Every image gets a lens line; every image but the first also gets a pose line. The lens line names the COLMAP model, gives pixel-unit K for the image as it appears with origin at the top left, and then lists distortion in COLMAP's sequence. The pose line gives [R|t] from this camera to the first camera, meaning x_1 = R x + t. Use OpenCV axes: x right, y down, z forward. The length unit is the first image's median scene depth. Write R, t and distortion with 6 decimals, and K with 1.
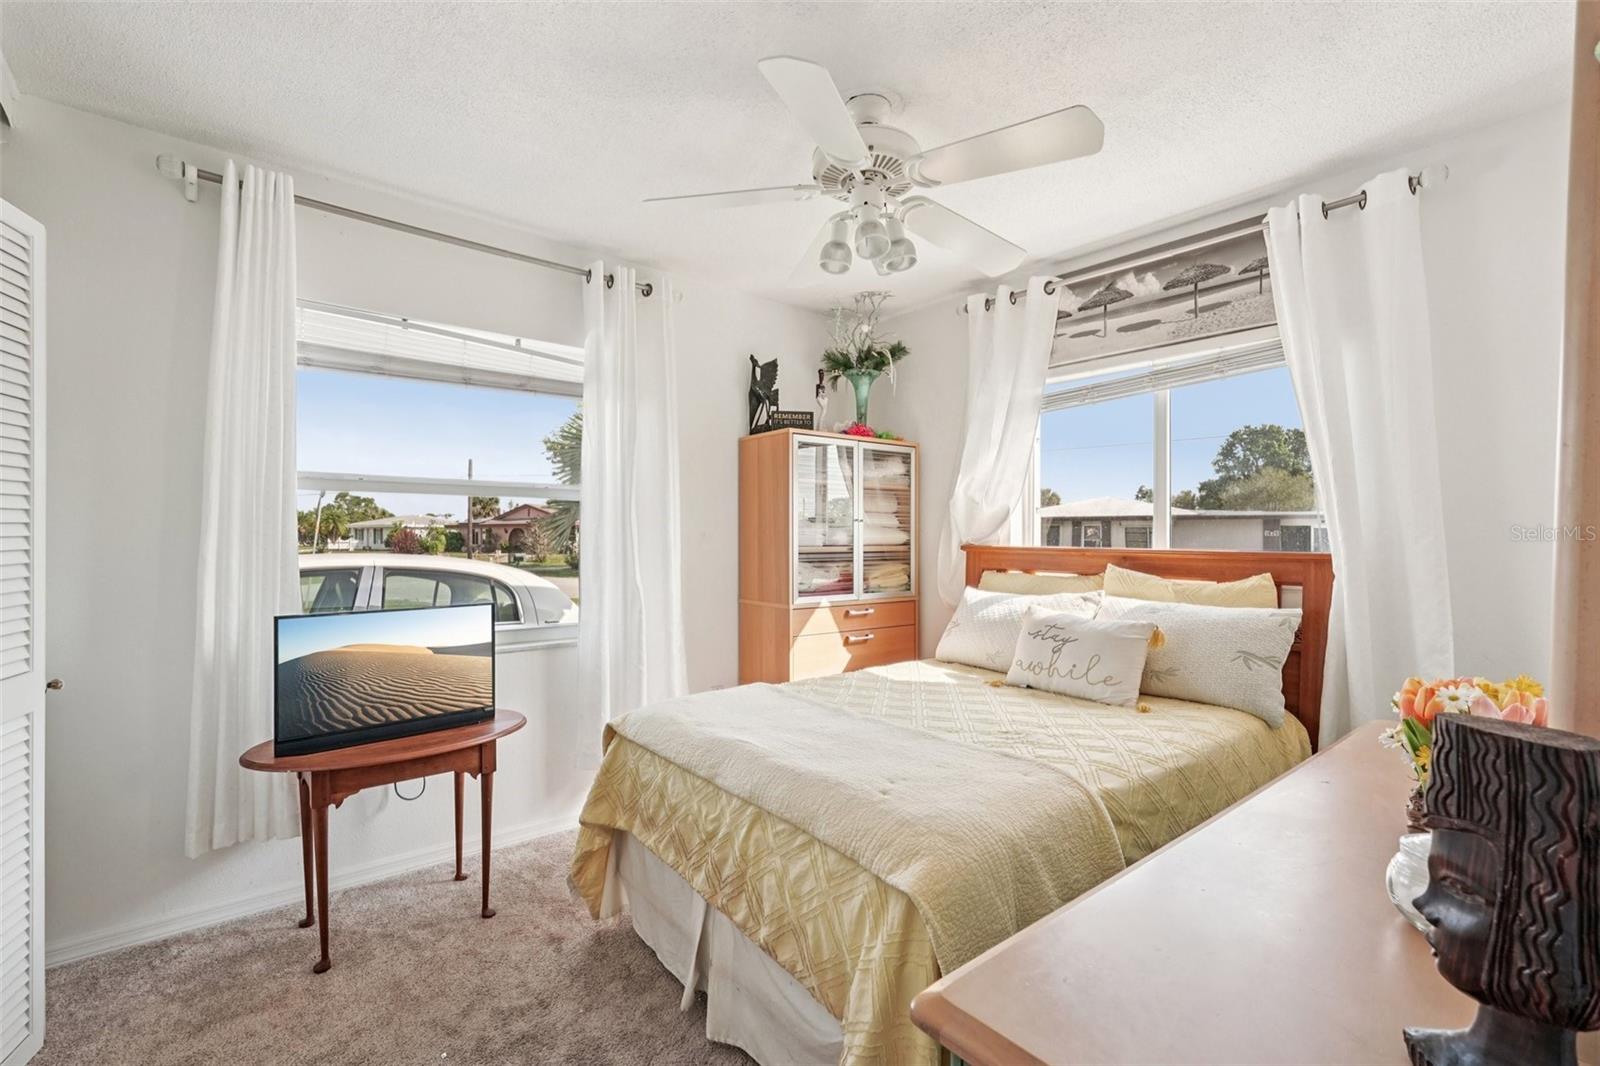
lens RADIAL K [[725.0, 0, 809.3], [0, 725.0, 534.6], [0, 0, 1]] dist [-0.003363, 0.000392]
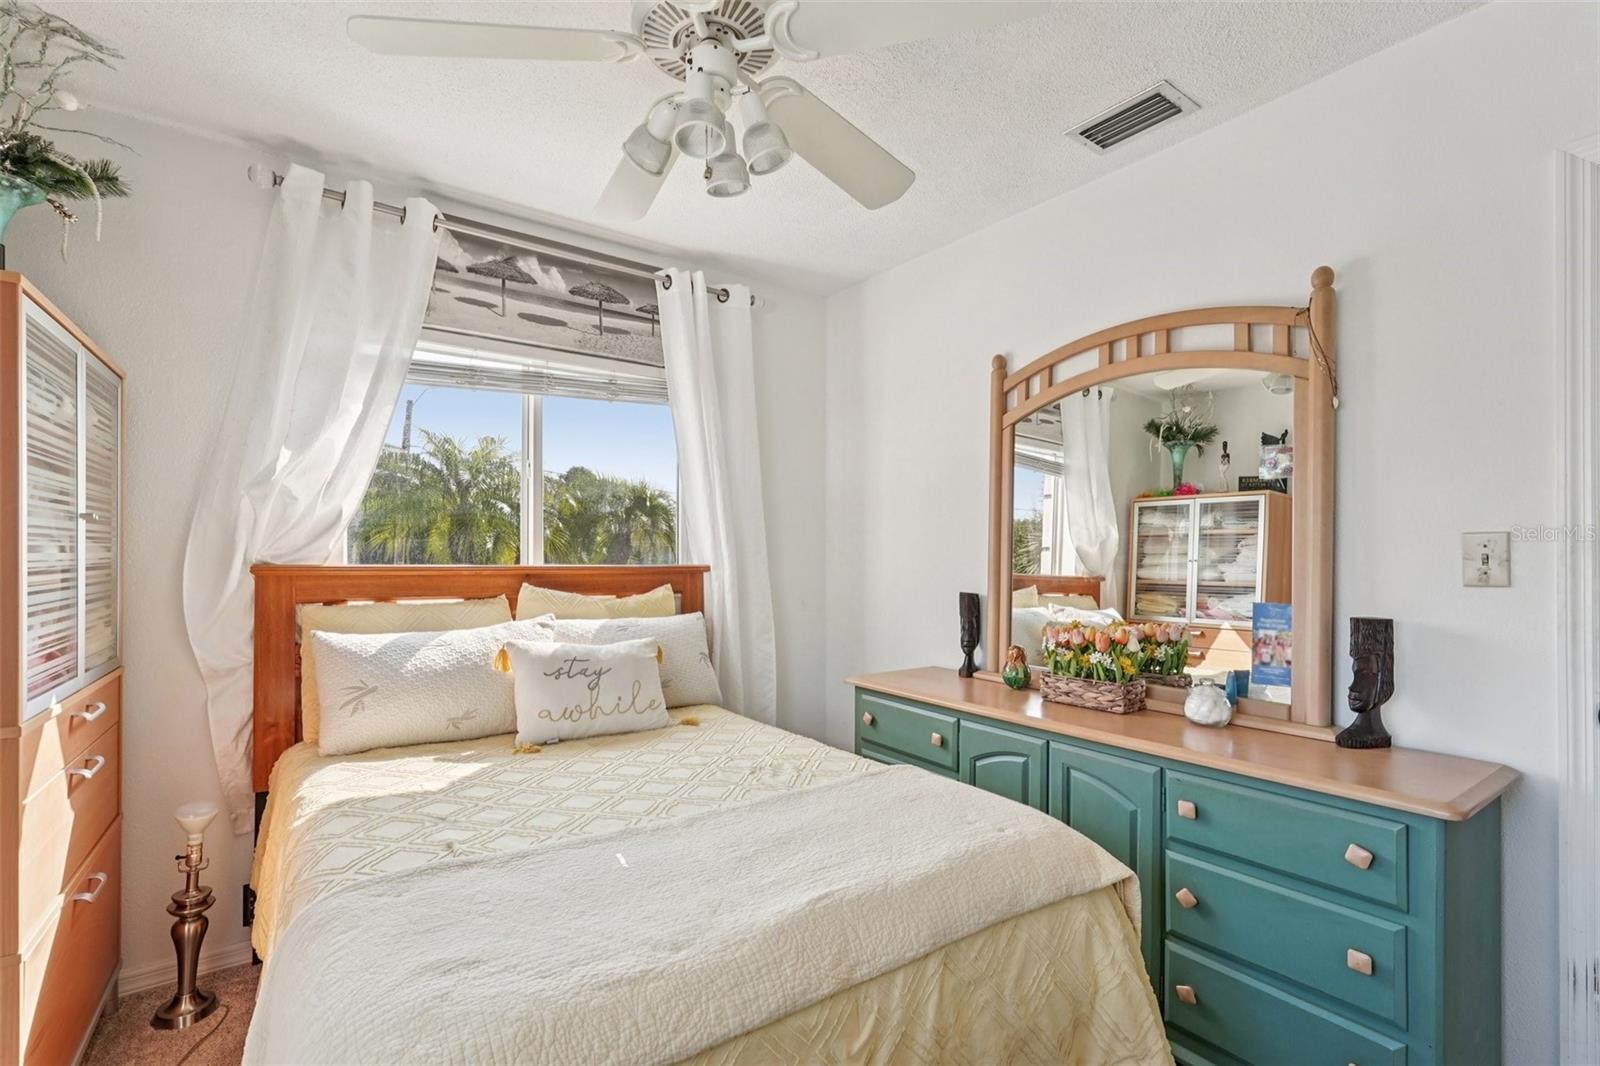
lens RADIAL K [[725.0, 0, 811.0], [0, 725.0, 548.1], [0, 0, 1]] dist [-0.003363, 0.000392]
pose [[0.074466, 0.003136, 0.997219, -0.431714], [-0.006729, 0.999974, -0.002642, -0.001576], [-0.997201, -0.006514, 0.074485, 0.602611]]
